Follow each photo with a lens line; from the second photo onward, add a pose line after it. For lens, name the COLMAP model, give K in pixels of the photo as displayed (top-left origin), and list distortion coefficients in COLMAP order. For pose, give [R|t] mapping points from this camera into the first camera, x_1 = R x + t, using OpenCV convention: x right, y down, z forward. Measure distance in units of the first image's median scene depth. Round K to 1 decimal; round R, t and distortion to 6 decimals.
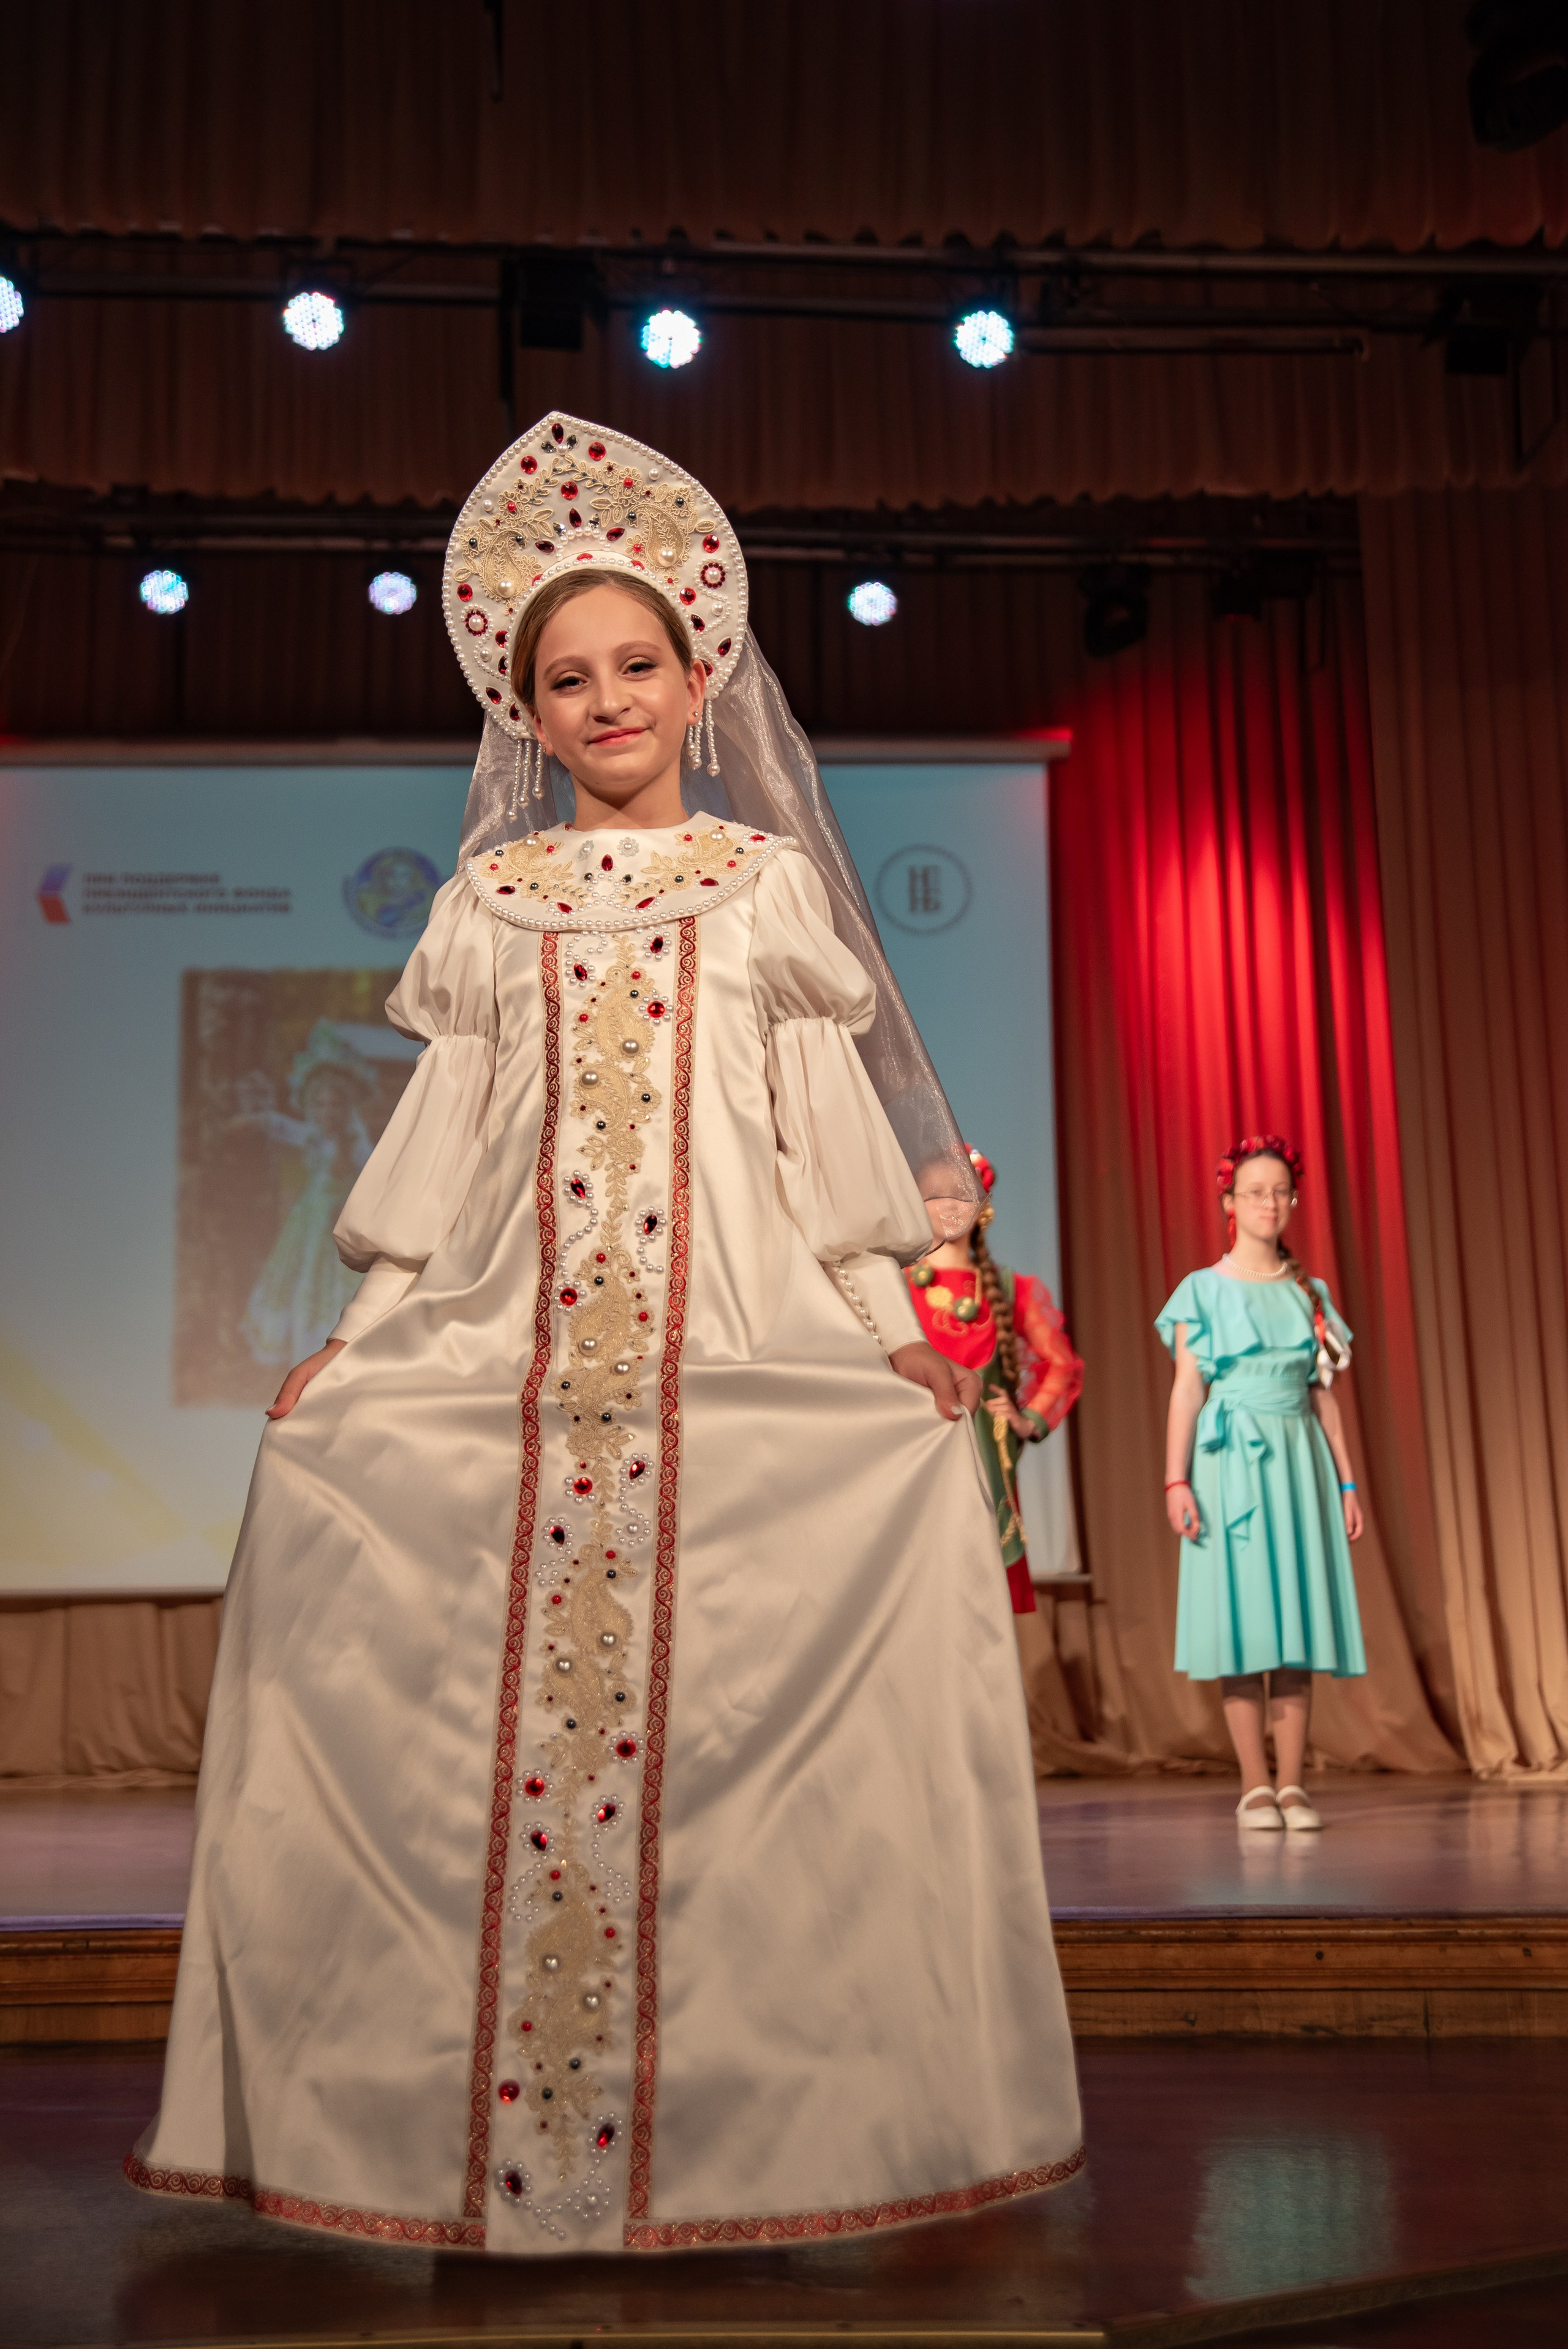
lens RADIAL K [[2785.9, 0, 782.8], [0, 2785.9, 1160.8], [0, 0, 1]] dist [-0.021193, 0.363660]
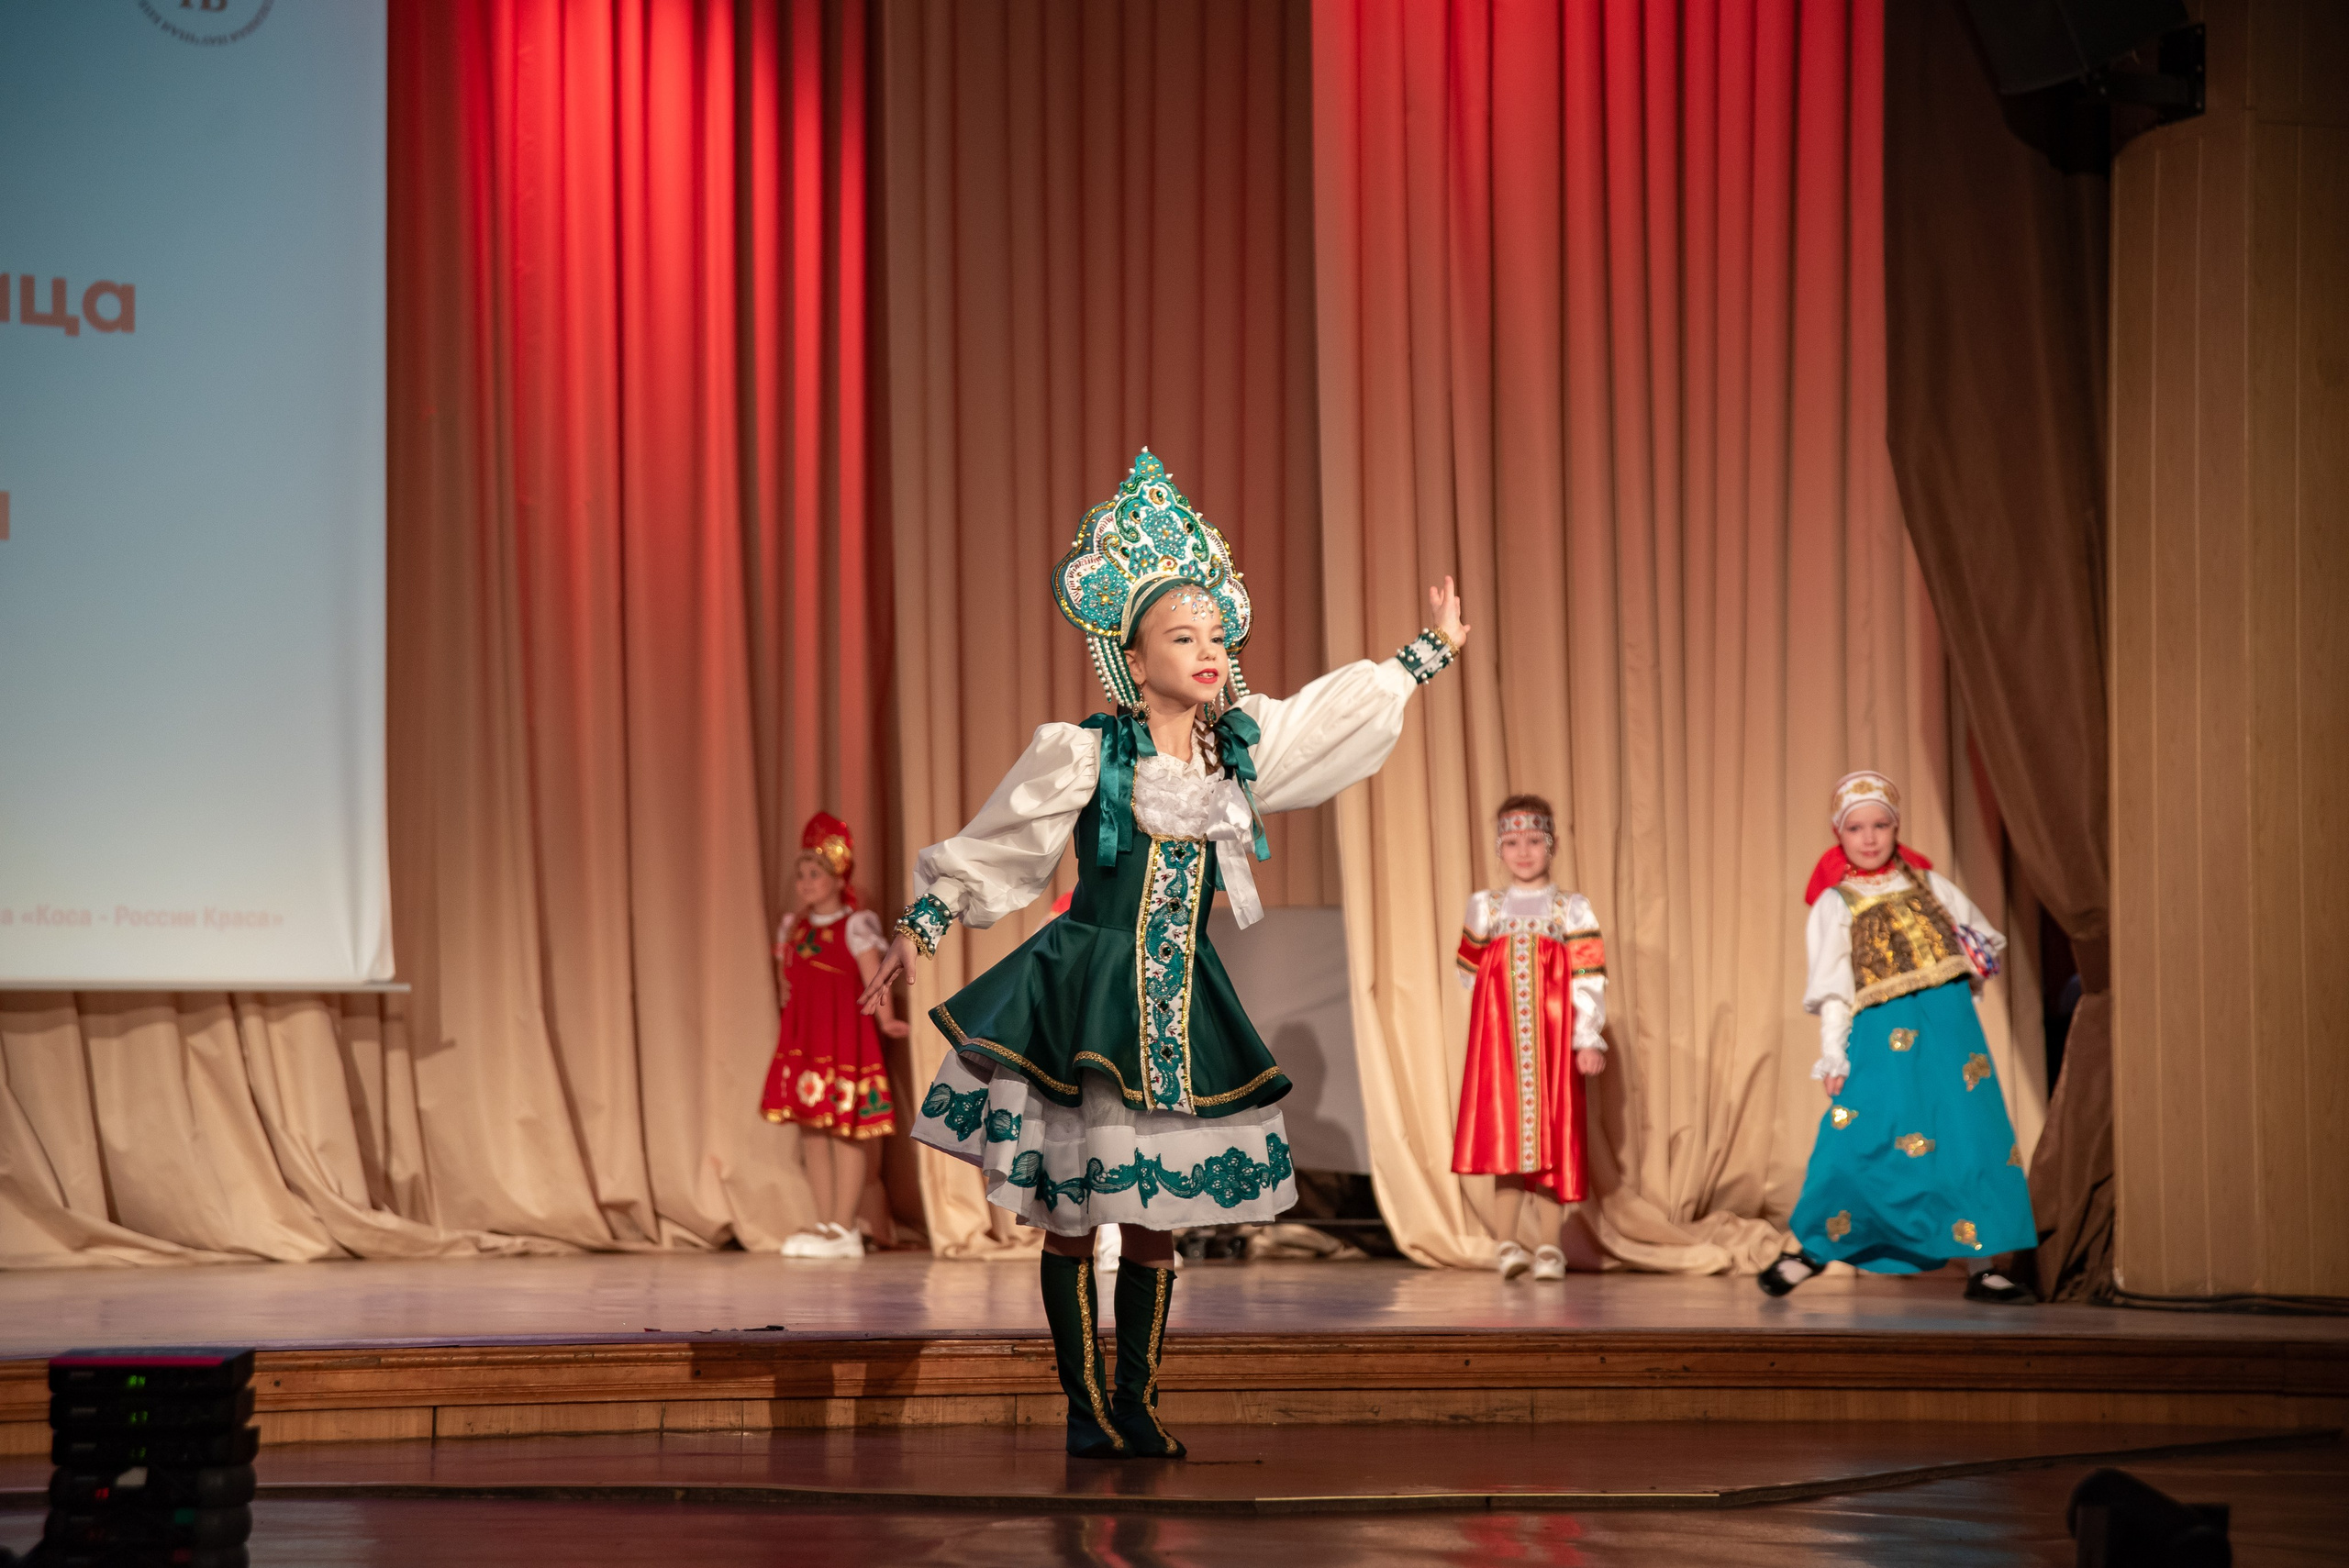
lens RADIAL K [[5434.1, 0, 1178.2], [0, 5434.1, 727.2], [0, 0, 1]] dist [0.470277, 0.308851]
pose [[0.913623, 0.044448, 0.404125, -0.983771], [-0.090853, 0.991190, 0.096379, -0.247026], [-0.396280, -0.124770, 0.909612, -1.248915]]
